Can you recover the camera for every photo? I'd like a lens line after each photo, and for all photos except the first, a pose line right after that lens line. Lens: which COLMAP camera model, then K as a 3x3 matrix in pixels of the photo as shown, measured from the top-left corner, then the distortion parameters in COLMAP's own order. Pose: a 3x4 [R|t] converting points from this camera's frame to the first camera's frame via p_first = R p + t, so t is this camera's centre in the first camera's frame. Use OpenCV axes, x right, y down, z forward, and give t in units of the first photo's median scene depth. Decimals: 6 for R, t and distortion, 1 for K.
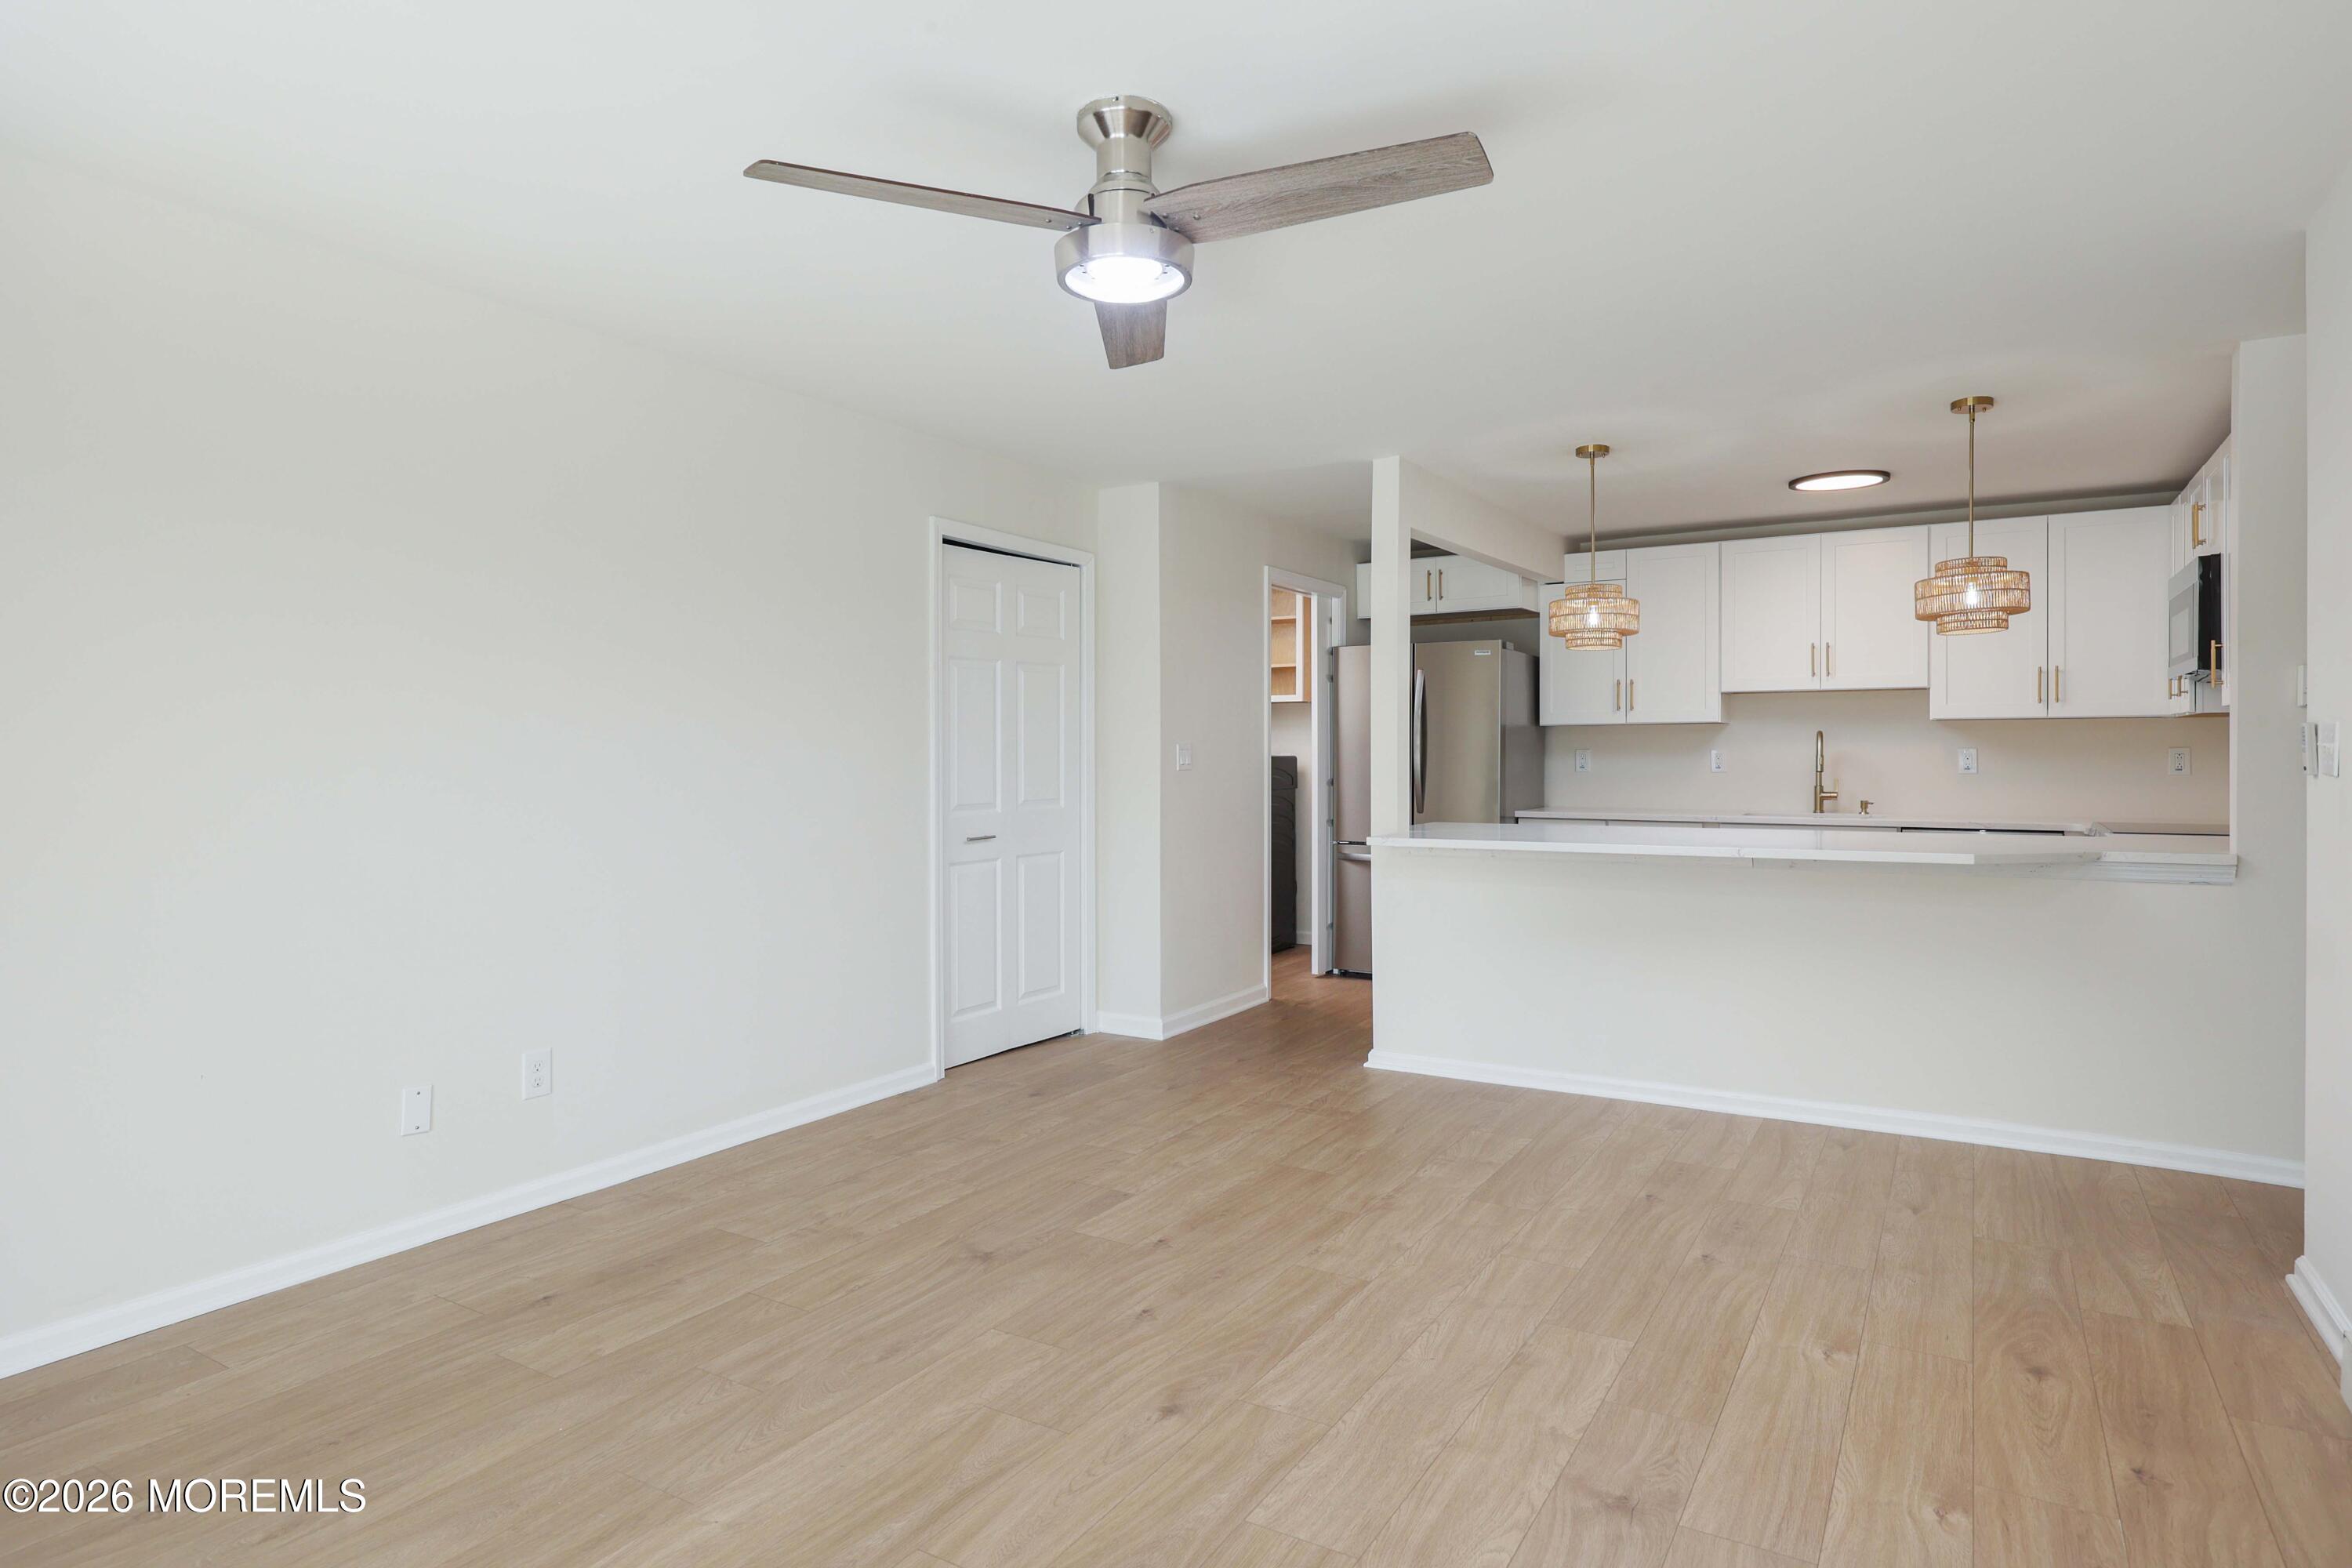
lens RADIAL K [[1291.6, 0, 1169.4], [0, 1291.6, 765.3], [0, 0, 1]] dist [-0.001505, 0.000392]
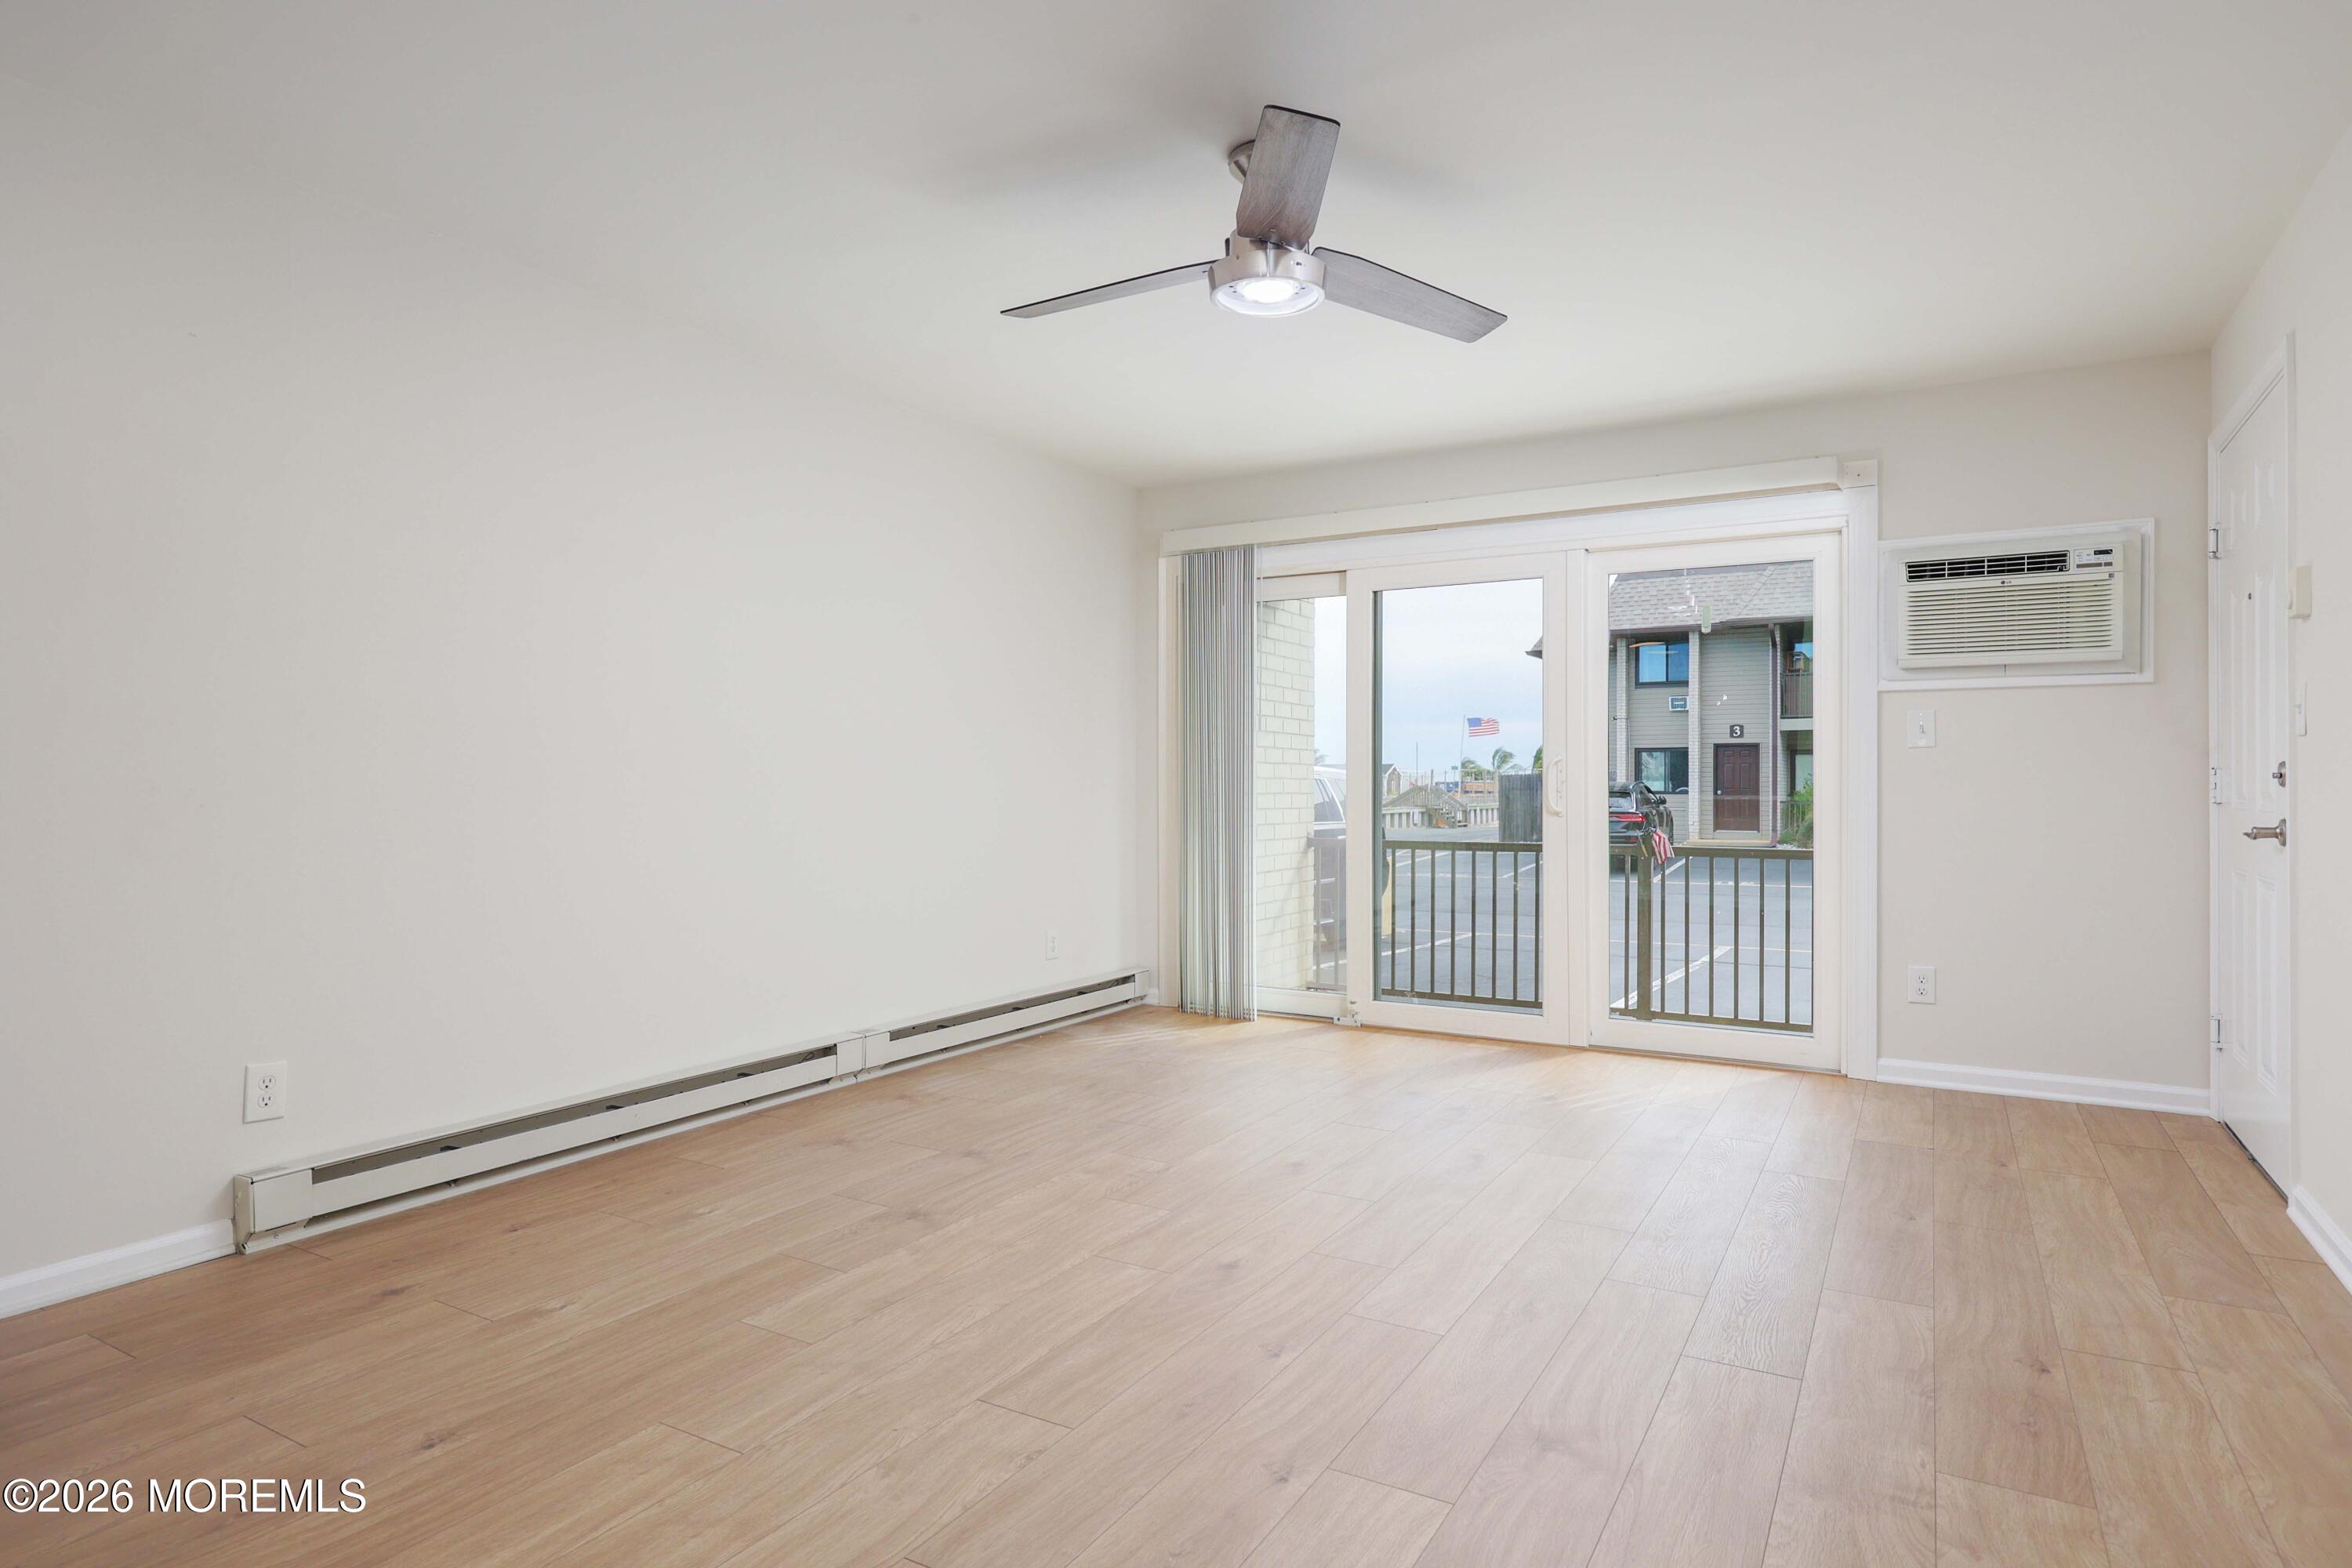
lens RADIAL K [[1299.6, 0, 1176.0], [0, 1299.6, 784.0], [0, 0, 1]] dist [0.006195, 0.001884]
pose [[-0.999690, 0.001466, -0.024854, 0.037954], [0.001255, 0.999963, 0.008534, 0.028998], [0.024865, 0.008500, -0.999655, 1.052874]]
